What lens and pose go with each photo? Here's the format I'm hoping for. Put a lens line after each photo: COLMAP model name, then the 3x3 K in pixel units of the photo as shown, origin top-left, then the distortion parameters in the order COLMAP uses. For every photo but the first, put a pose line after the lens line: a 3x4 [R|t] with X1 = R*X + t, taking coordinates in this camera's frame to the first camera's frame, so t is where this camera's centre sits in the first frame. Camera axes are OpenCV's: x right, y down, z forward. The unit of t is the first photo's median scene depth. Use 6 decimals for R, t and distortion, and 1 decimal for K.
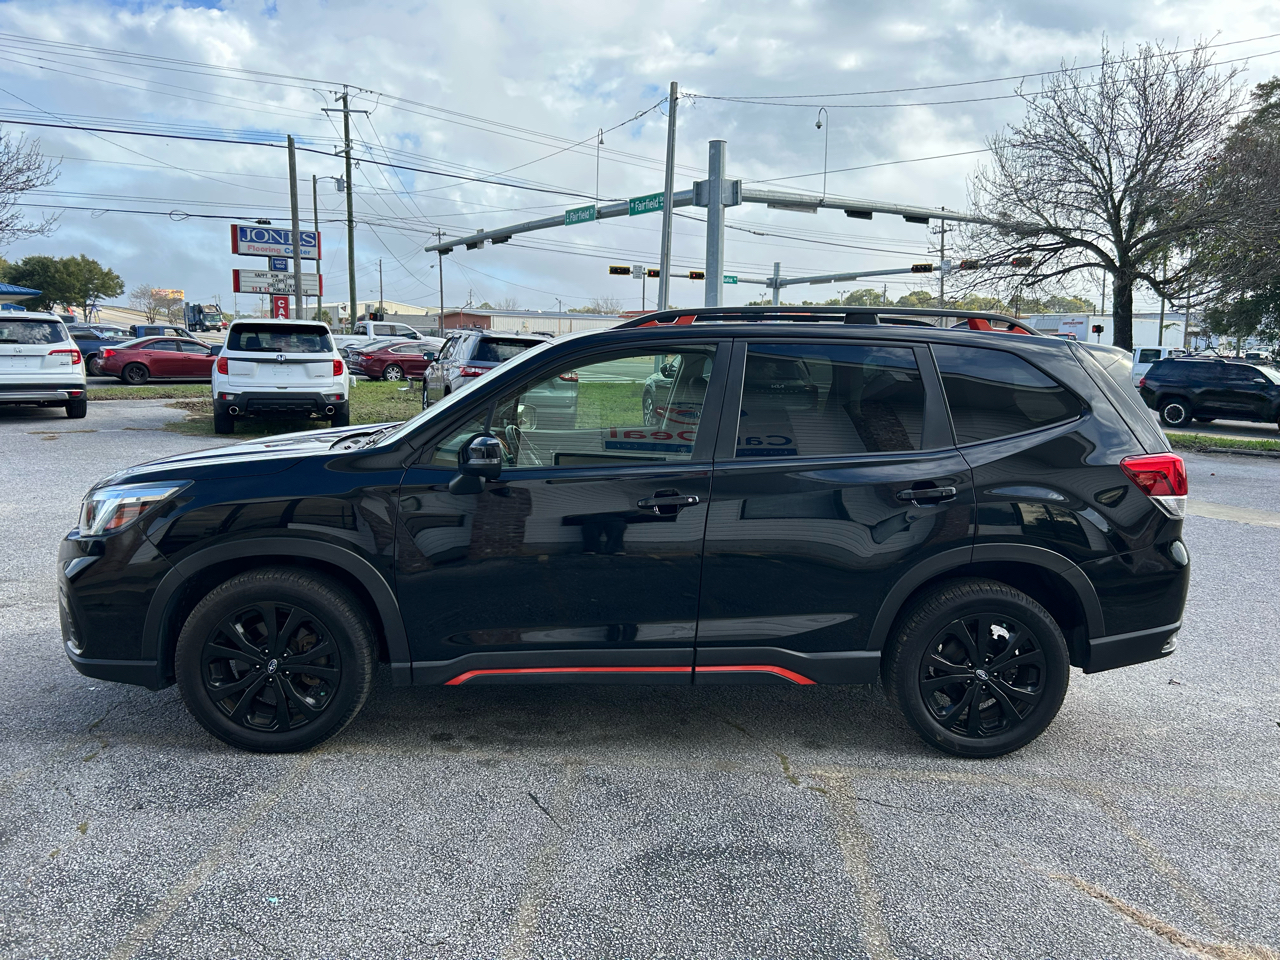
lens RADIAL K [[971.4, 0, 656.2], [0, 971.4, 479.7], [0, 0, 1]] dist [0.040565, -0.050843]
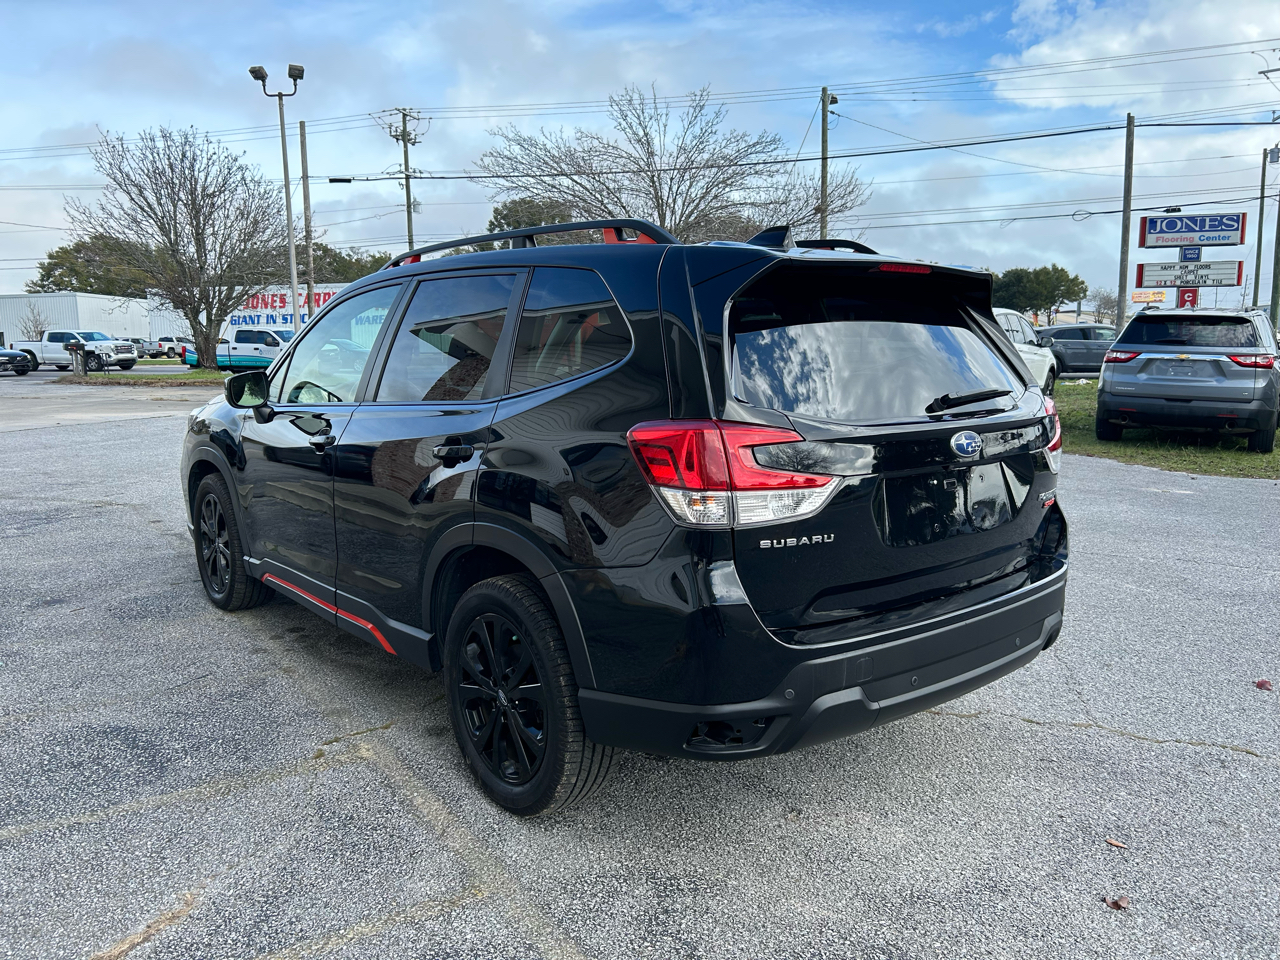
lens RADIAL K [[971.4, 0, 640.5], [0, 971.4, 482.8], [0, 0, 1]] dist [0.040565, -0.050843]
pose [[0.579582, 0.093649, -0.809515, 0.081485], [-0.094292, 0.994409, 0.047530, -0.001114], [0.809440, 0.048784, 0.585173, 0.052189]]
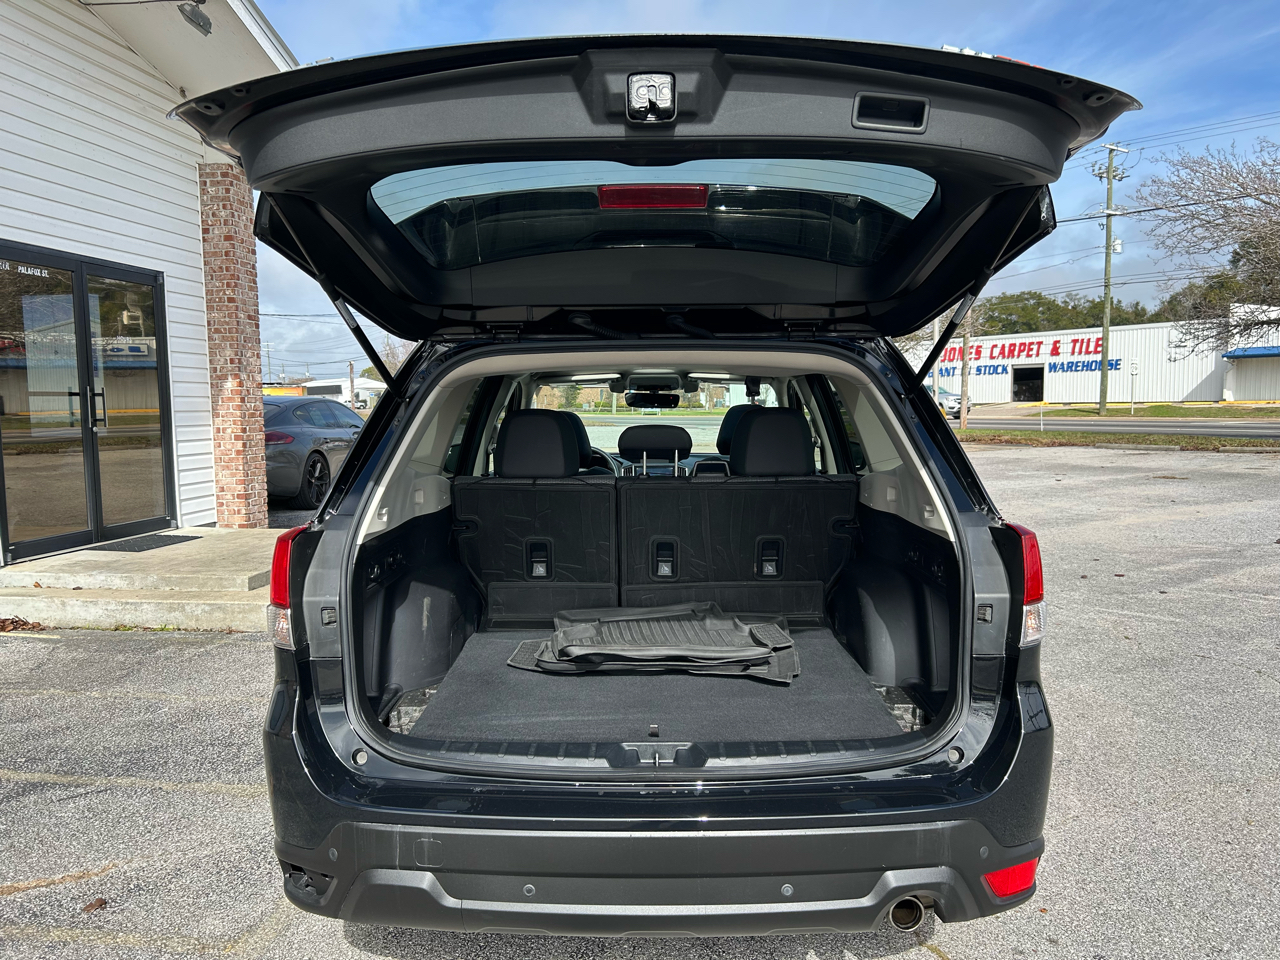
lens RADIAL K [[971.4, 0, 647.3], [0, 971.4, 489.6], [0, 0, 1]] dist [0.040565, -0.050843]
pose [[-0.084938, 0.074890, -0.993568, 0.088542], [-0.125651, 0.988406, 0.085243, -0.009780], [0.988432, 0.132083, -0.074543, 0.102906]]
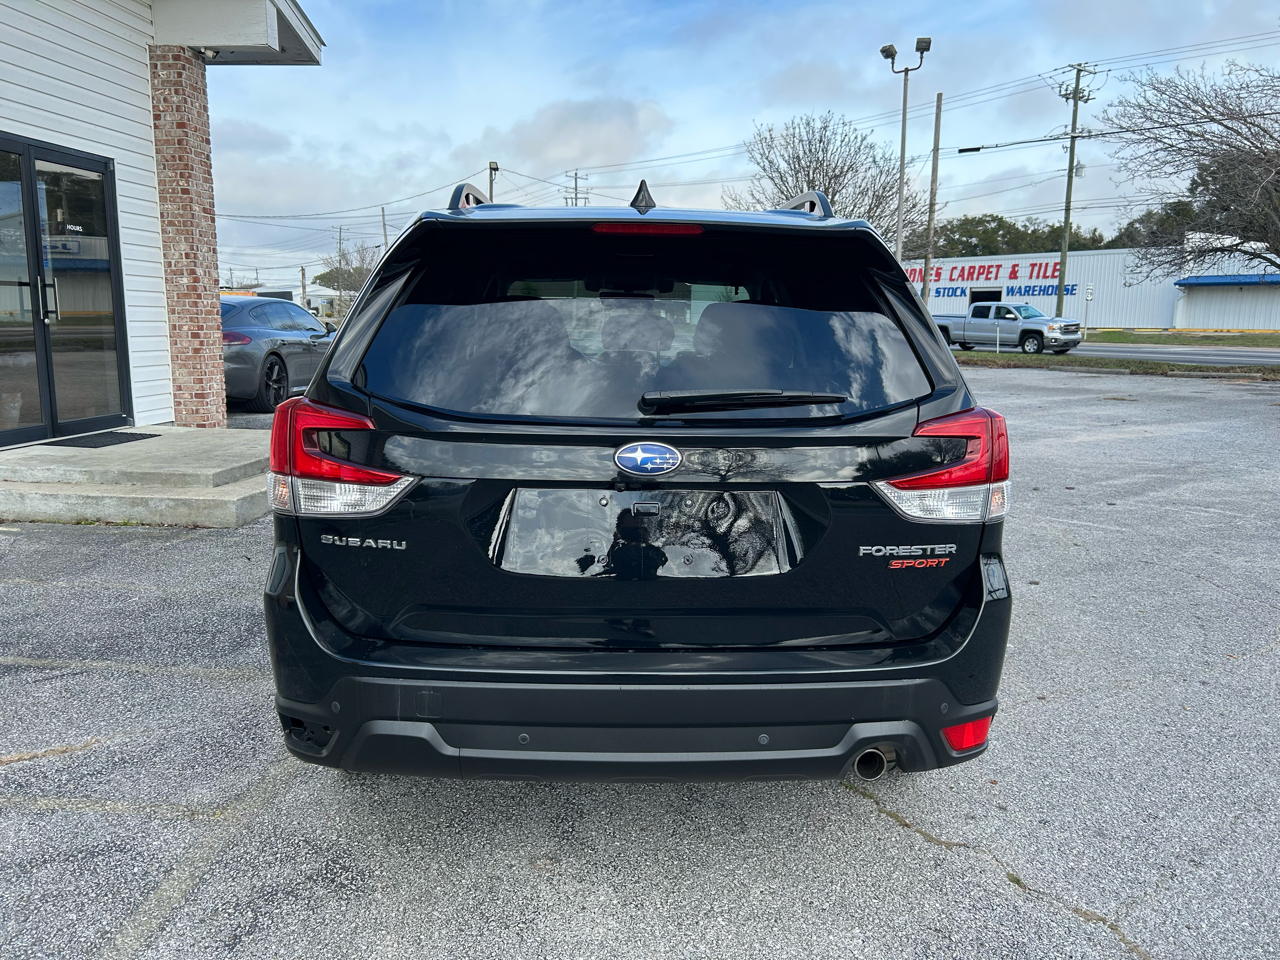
lens RADIAL K [[971.4, 0, 649.9], [0, 971.4, 481.1], [0, 0, 1]] dist [0.040565, -0.050843]
pose [[-0.040355, 0.148975, -0.988017, 0.089896], [-0.147834, 0.977050, 0.153360, -0.007942], [0.988189, 0.152251, -0.017406, 0.101755]]
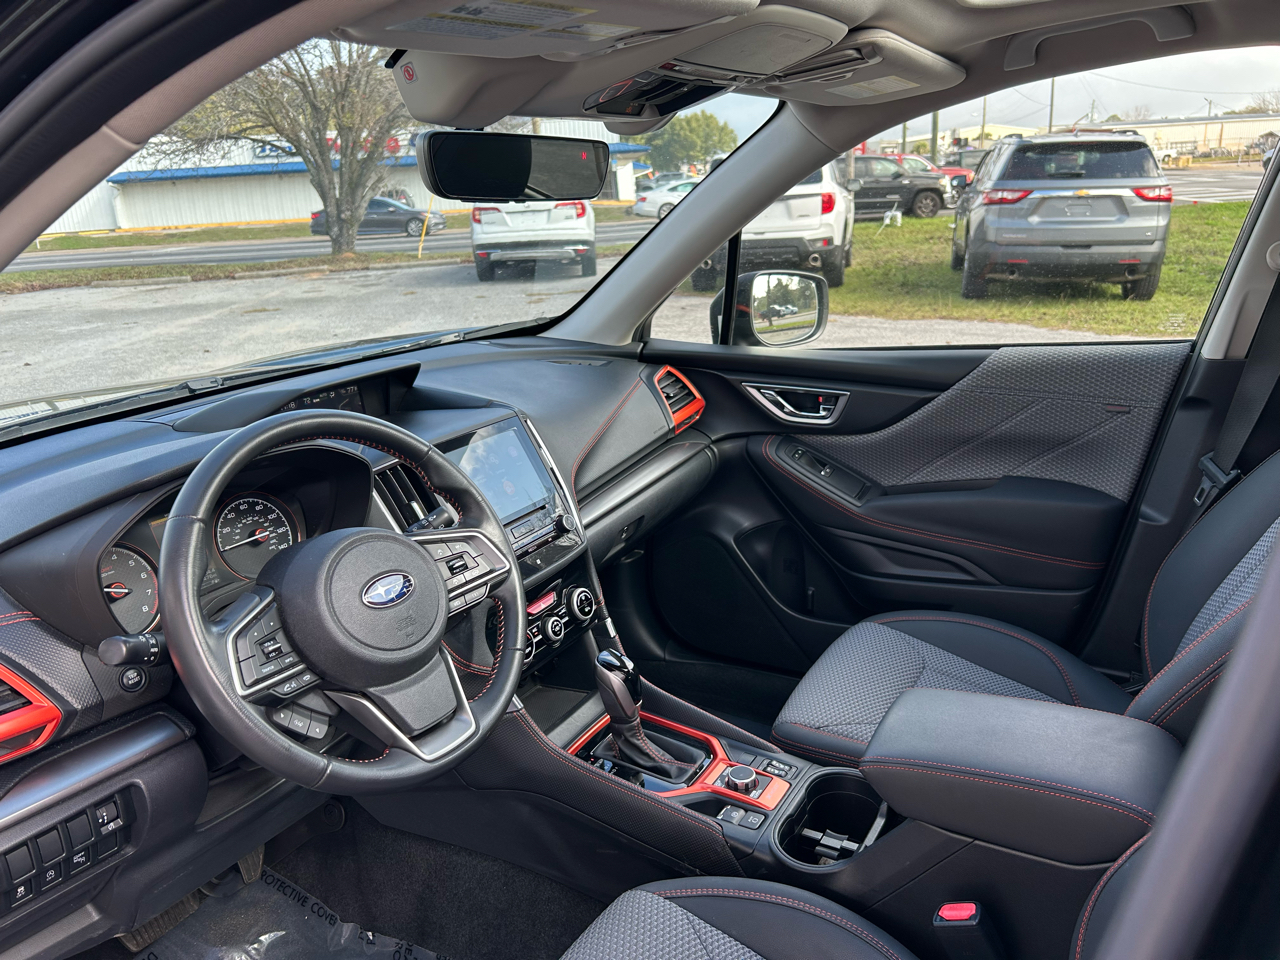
lens RADIAL K [[971.4, 0, 634.8], [0, 971.4, 485.0], [0, 0, 1]] dist [0.040565, -0.050843]
pose [[0.818768, 0.104846, -0.564471, 0.004764], [-0.010002, 0.985640, 0.168567, -0.006879], [0.574038, -0.132371, 0.808058, 0.075829]]
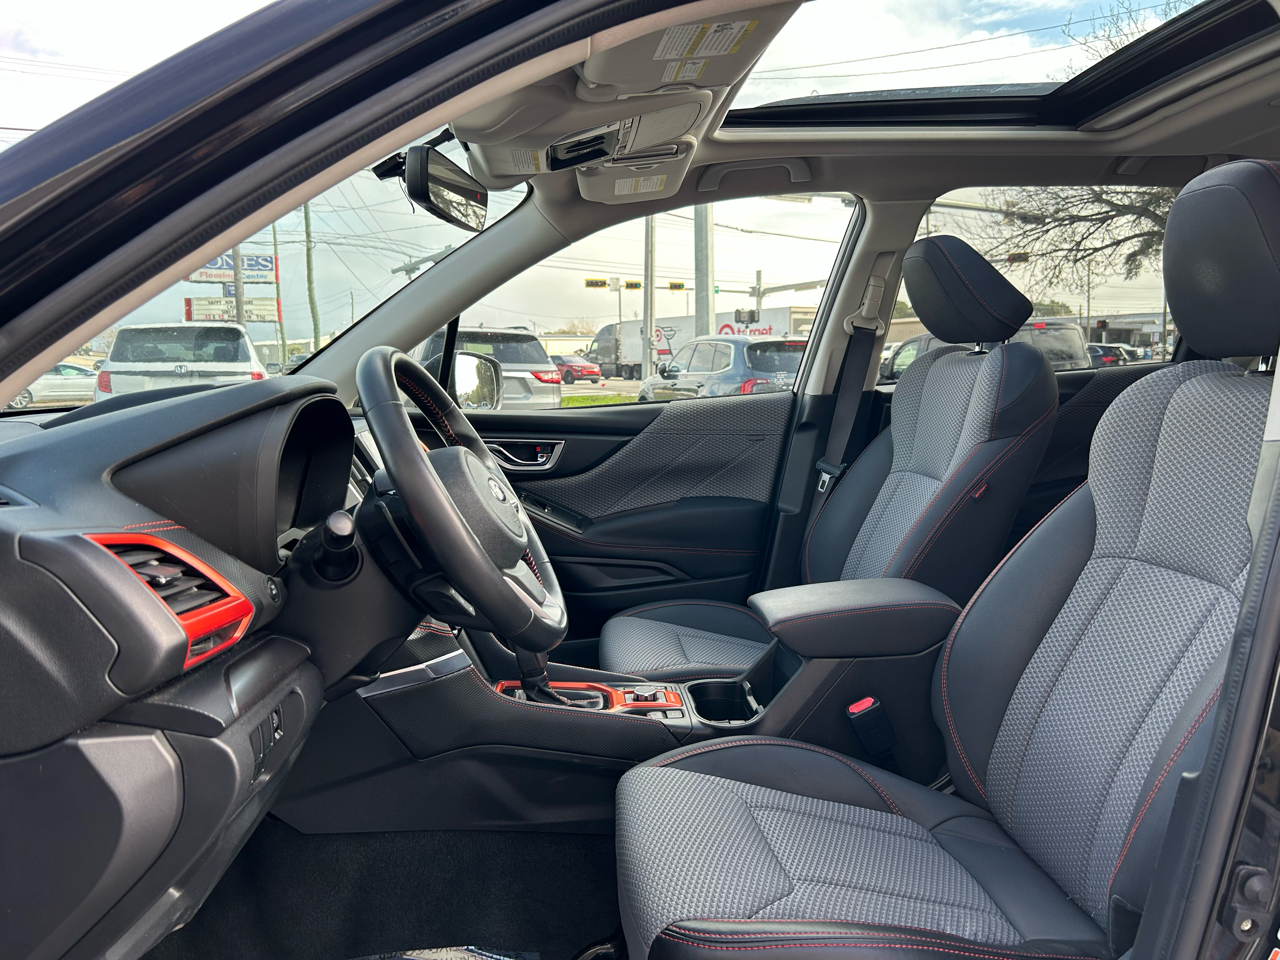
lens RADIAL K [[971.4, 0, 641.8], [0, 971.4, 469.7], [0, 0, 1]] dist [0.040565, -0.050843]
pose [[0.999126, -0.041324, 0.006221, -0.006946], [0.041506, 0.998604, -0.032680, -0.001011], [-0.004862, 0.032910, 0.999446, 0.065504]]
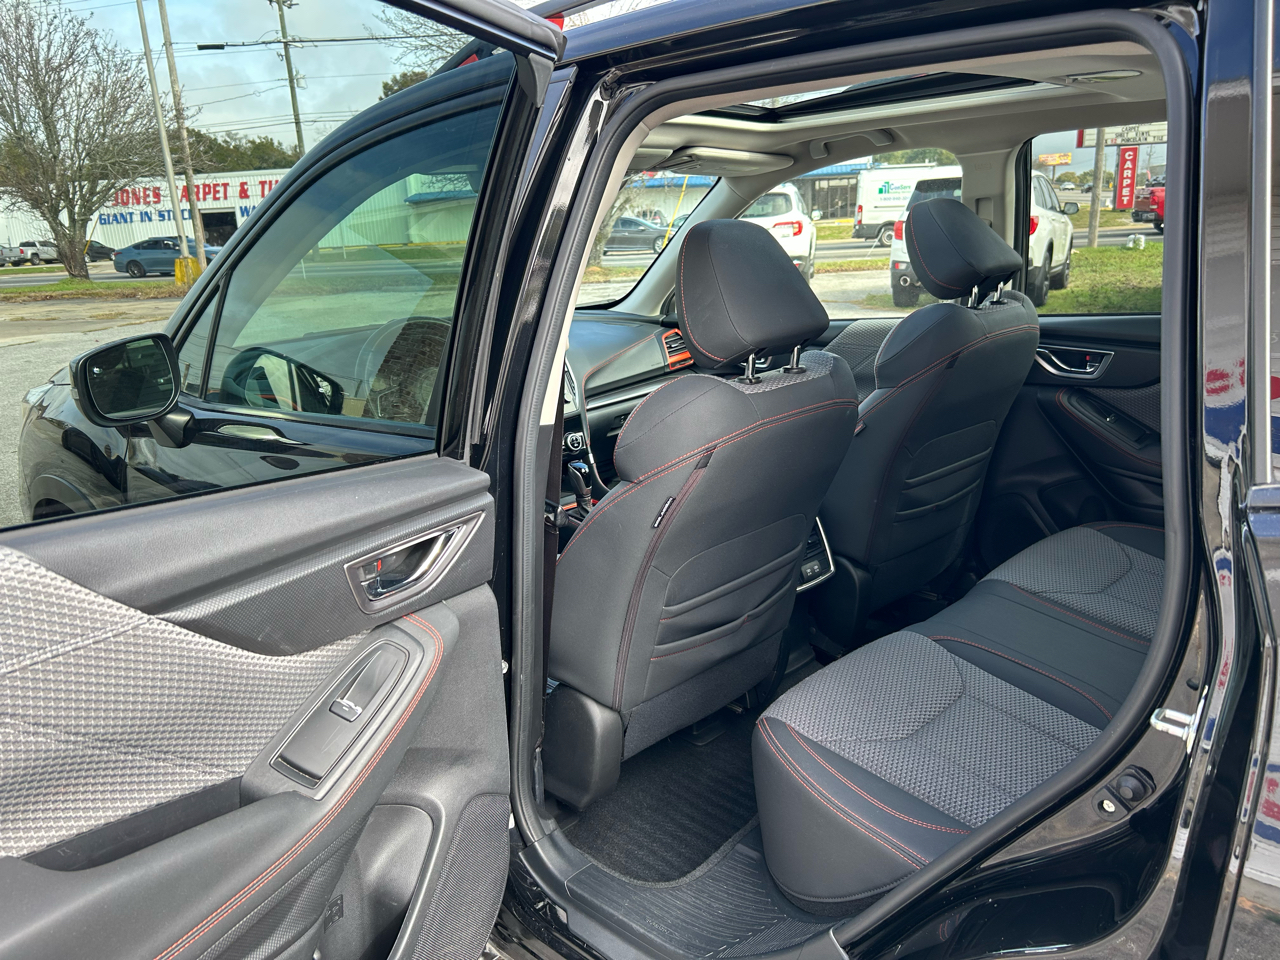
lens RADIAL K [[971.4, 0, 642.4], [0, 971.4, 490.8], [0, 0, 1]] dist [0.040565, -0.050843]
pose [[0.654742, 0.153582, -0.740084, 0.031370], [-0.046999, 0.985517, 0.162935, -0.004784], [0.754389, -0.071897, 0.652478, 0.064664]]
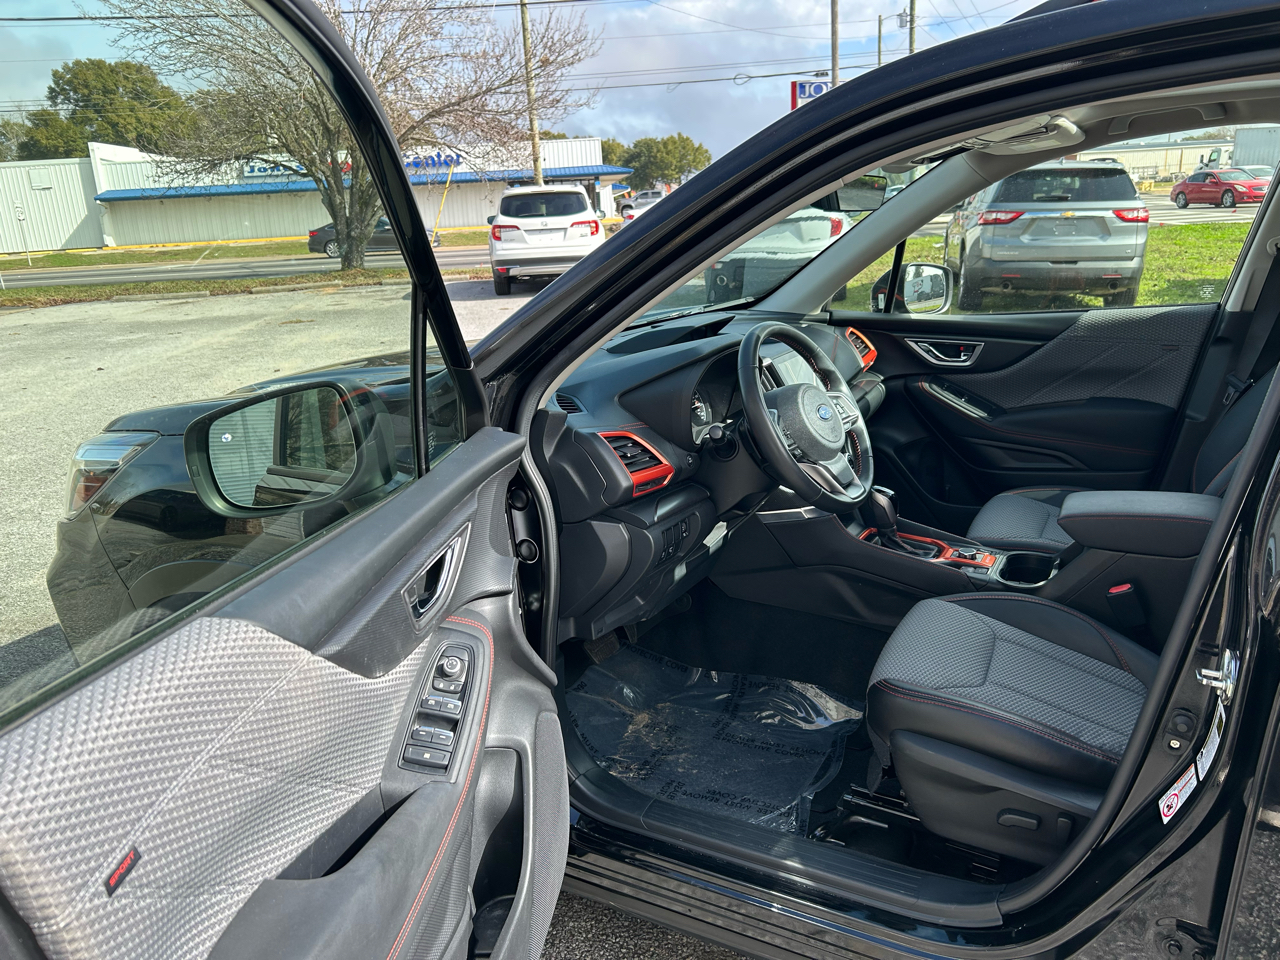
lens RADIAL K [[971.4, 0, 633.8], [0, 971.4, 478.1], [0, 0, 1]] dist [0.040565, -0.050843]
pose [[0.833931, 0.087702, -0.544856, 0.004259], [-0.011034, 0.989744, 0.142425, -0.004169], [0.551759, -0.112761, 0.826346, 0.053281]]
